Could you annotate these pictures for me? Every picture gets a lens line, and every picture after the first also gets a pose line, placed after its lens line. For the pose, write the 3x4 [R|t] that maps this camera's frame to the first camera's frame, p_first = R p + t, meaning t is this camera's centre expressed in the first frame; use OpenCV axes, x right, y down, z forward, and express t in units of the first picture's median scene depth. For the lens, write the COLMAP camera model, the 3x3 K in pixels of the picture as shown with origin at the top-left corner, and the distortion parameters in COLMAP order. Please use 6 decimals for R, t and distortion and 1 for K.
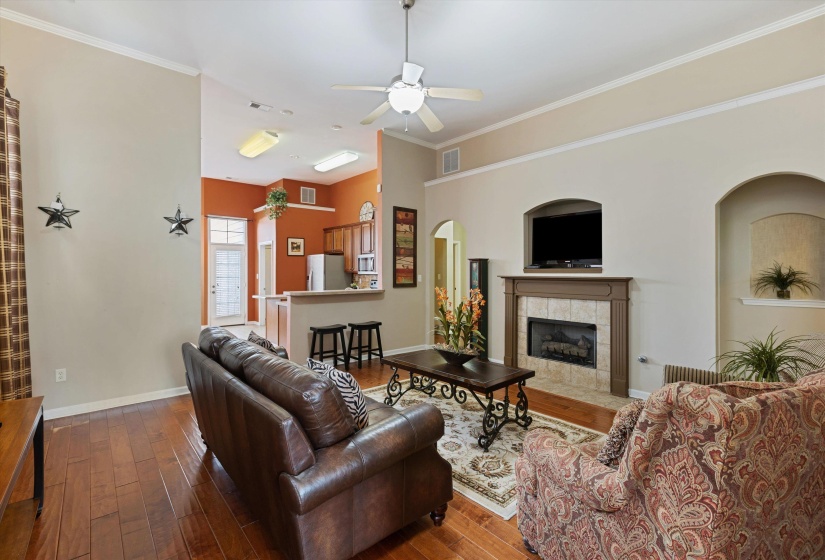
lens RADIAL K [[372.2, 0, 408.0], [0, 372.2, 277.1], [0, 0, 1]] dist [-0.000570, -0.000118]
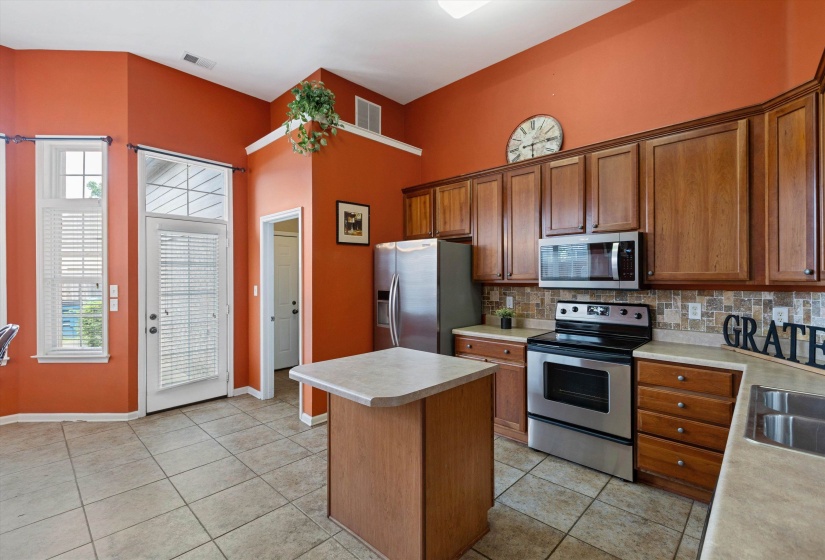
lens RADIAL K [[372.2, 0, 408.0], [0, 372.2, 277.1], [0, 0, 1]] dist [-0.000570, -0.000118]
pose [[0.995623, -0.005548, 0.093291, -0.286415], [0.006724, 0.999902, -0.012298, -0.013774], [-0.093213, 0.012871, 0.995563, 0.577799]]
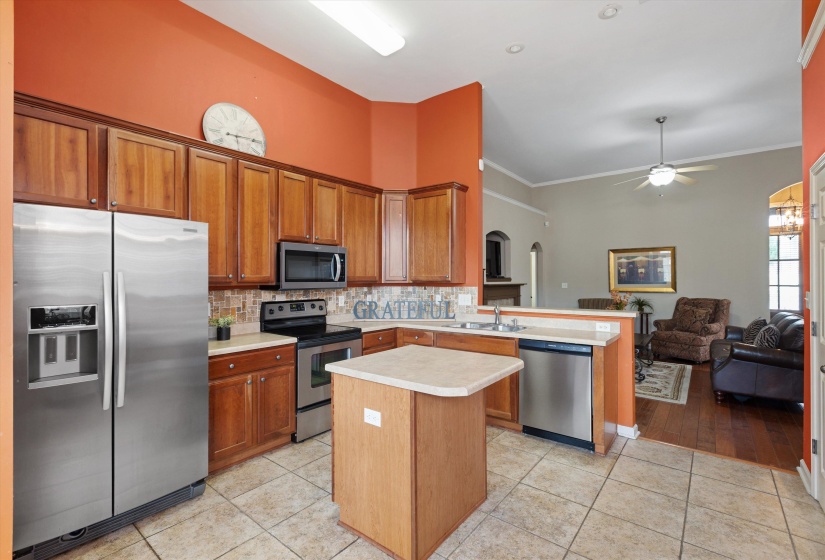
lens RADIAL K [[375.6, 0, 412.6], [0, 375.6, 275.3], [0, 0, 1]] dist [0.000201, -0.000084]
pose [[-0.185254, 0.005636, 0.982675, -0.520073], [0.012853, 0.999912, -0.003312, -0.018271], [-0.982607, 0.012016, -0.185310, 0.868321]]
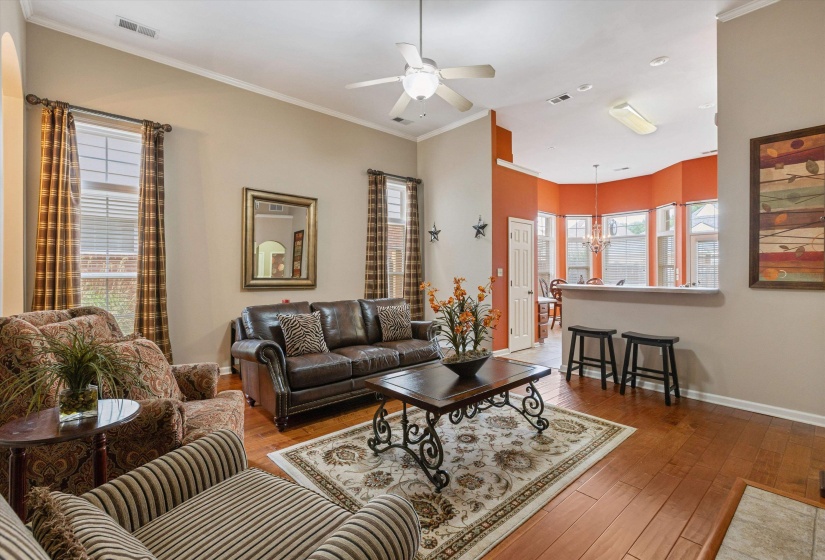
lens RADIAL K [[372.2, 0, 408.0], [0, 372.2, 277.1], [0, 0, 1]] dist [-0.000570, -0.000118]
pose [[0.001682, 0.012998, -0.999914, 0.495916], [-0.012157, 0.999842, 0.012977, 0.011243], [0.999925, 0.012134, 0.001840, 0.481202]]
